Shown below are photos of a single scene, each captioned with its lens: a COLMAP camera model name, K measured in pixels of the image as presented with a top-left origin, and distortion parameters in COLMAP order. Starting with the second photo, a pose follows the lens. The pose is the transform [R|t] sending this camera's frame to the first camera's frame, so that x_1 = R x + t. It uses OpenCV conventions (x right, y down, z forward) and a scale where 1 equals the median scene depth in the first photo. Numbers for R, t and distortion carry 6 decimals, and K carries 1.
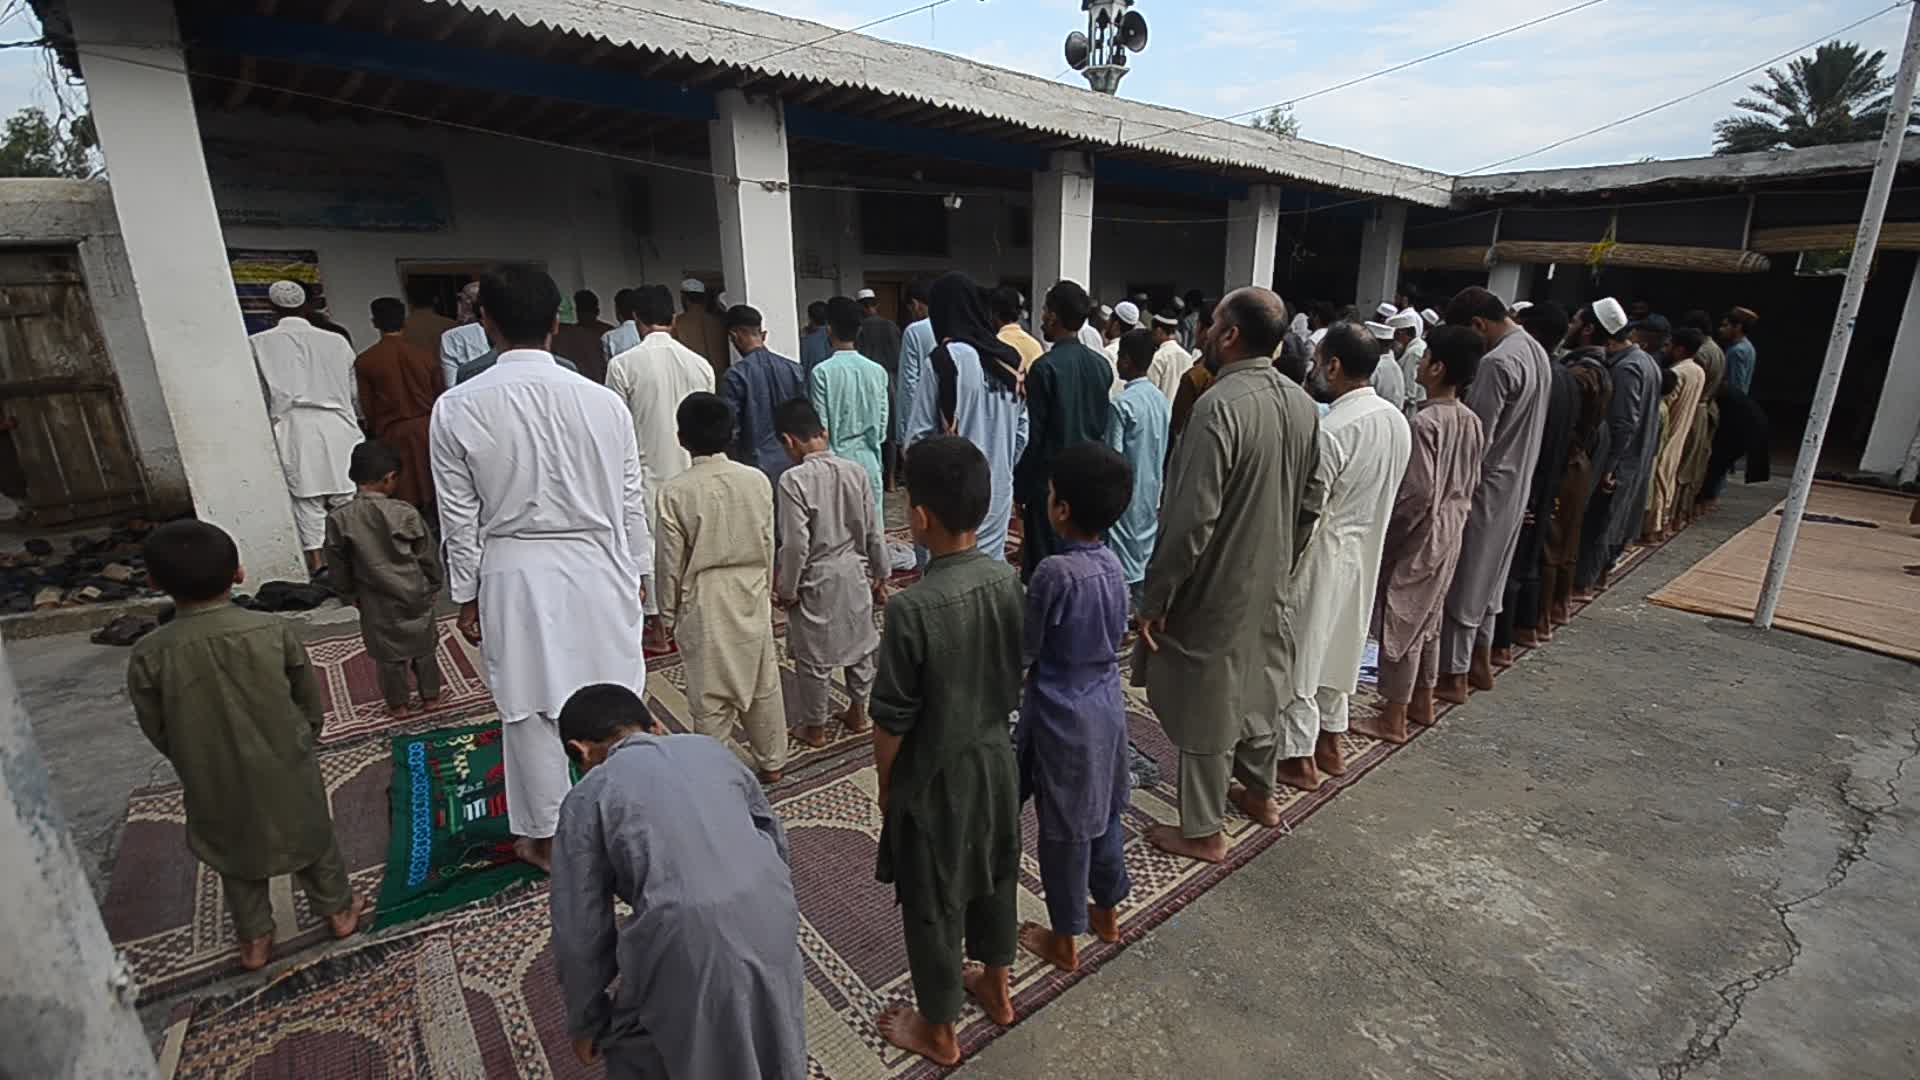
lens RADIAL K [[822.5, 0, 964.6], [0, 822.5, 534.8], [0, 0, 1]] dist [-0.007756, -0.004387]
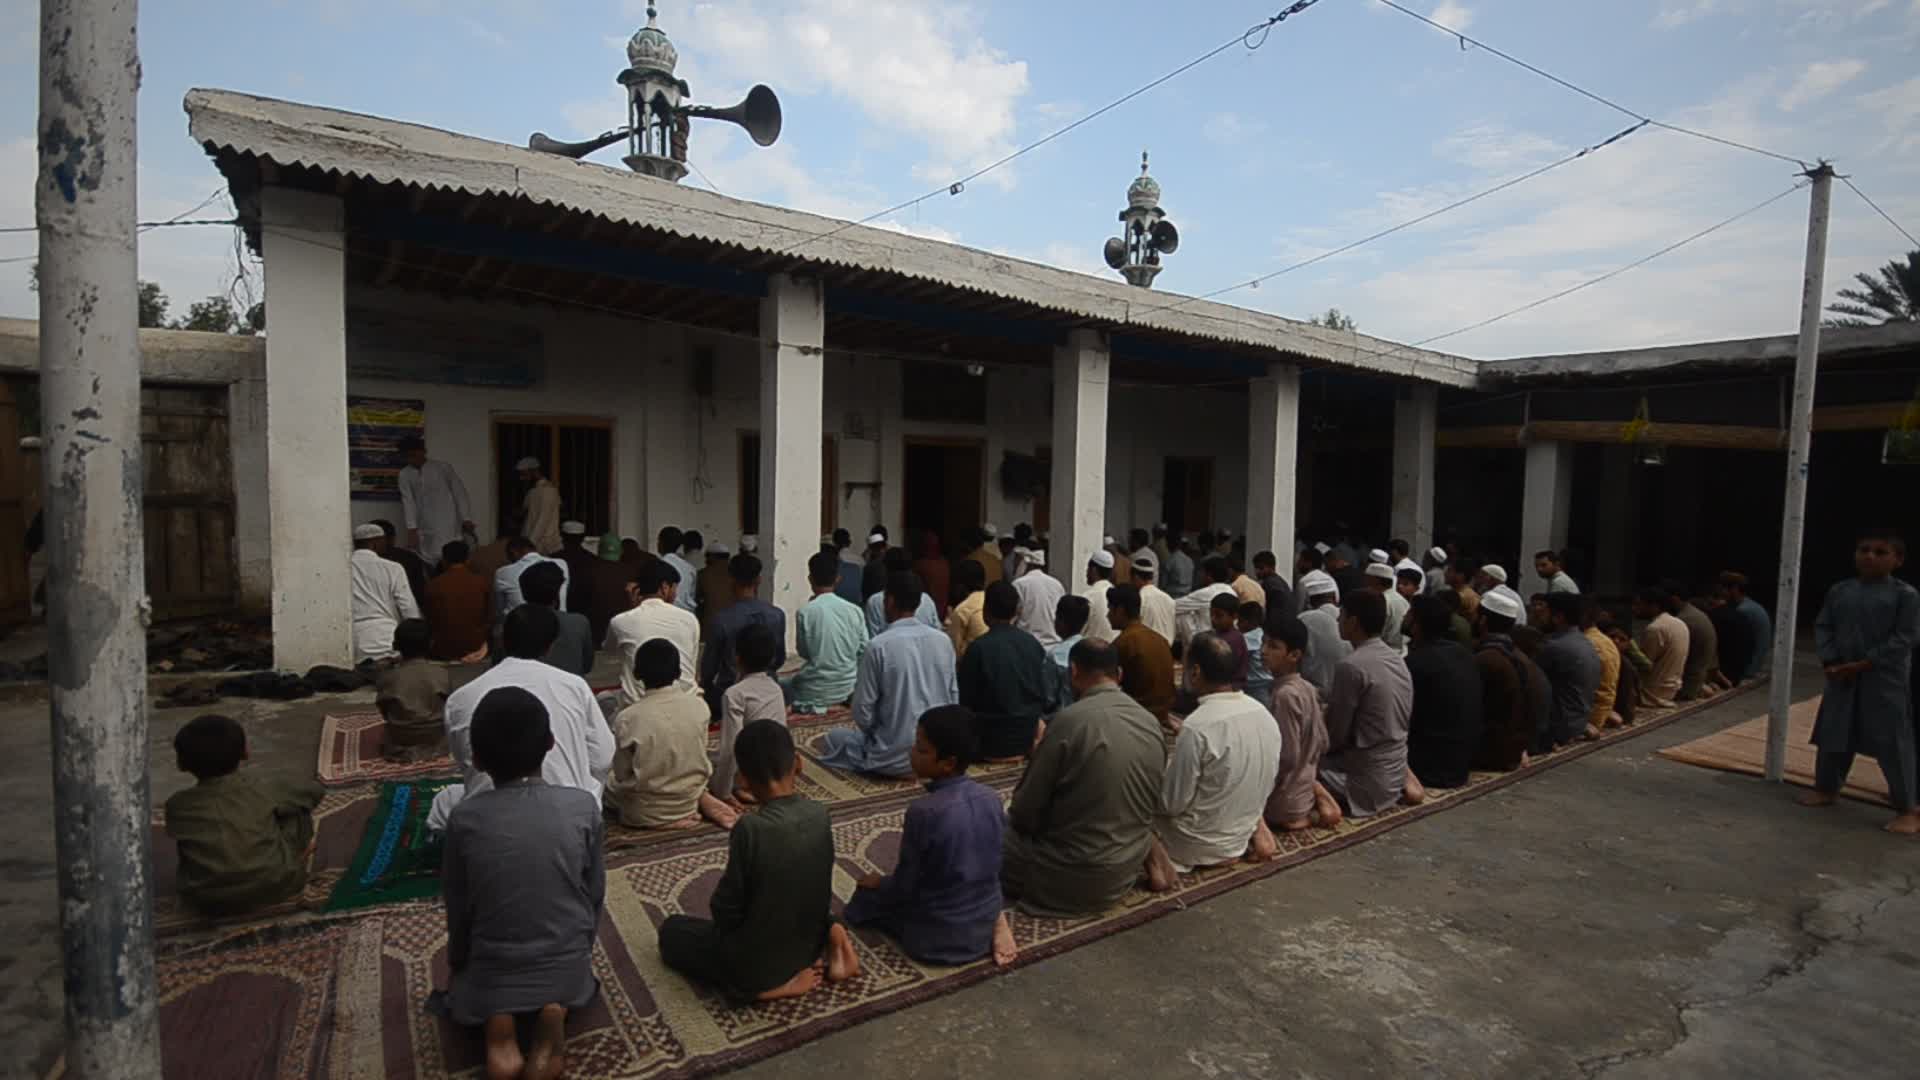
lens RADIAL K [[822.5, 0, 959.4], [0, 822.5, 510.6], [0, 0, 1]] dist [-0.007756, -0.004387]
pose [[0.996876, 0.025034, -0.074915, 0.087259], [-0.041639, 0.972509, -0.229112, 0.062122], [0.067120, 0.231515, 0.970513, -0.064786]]
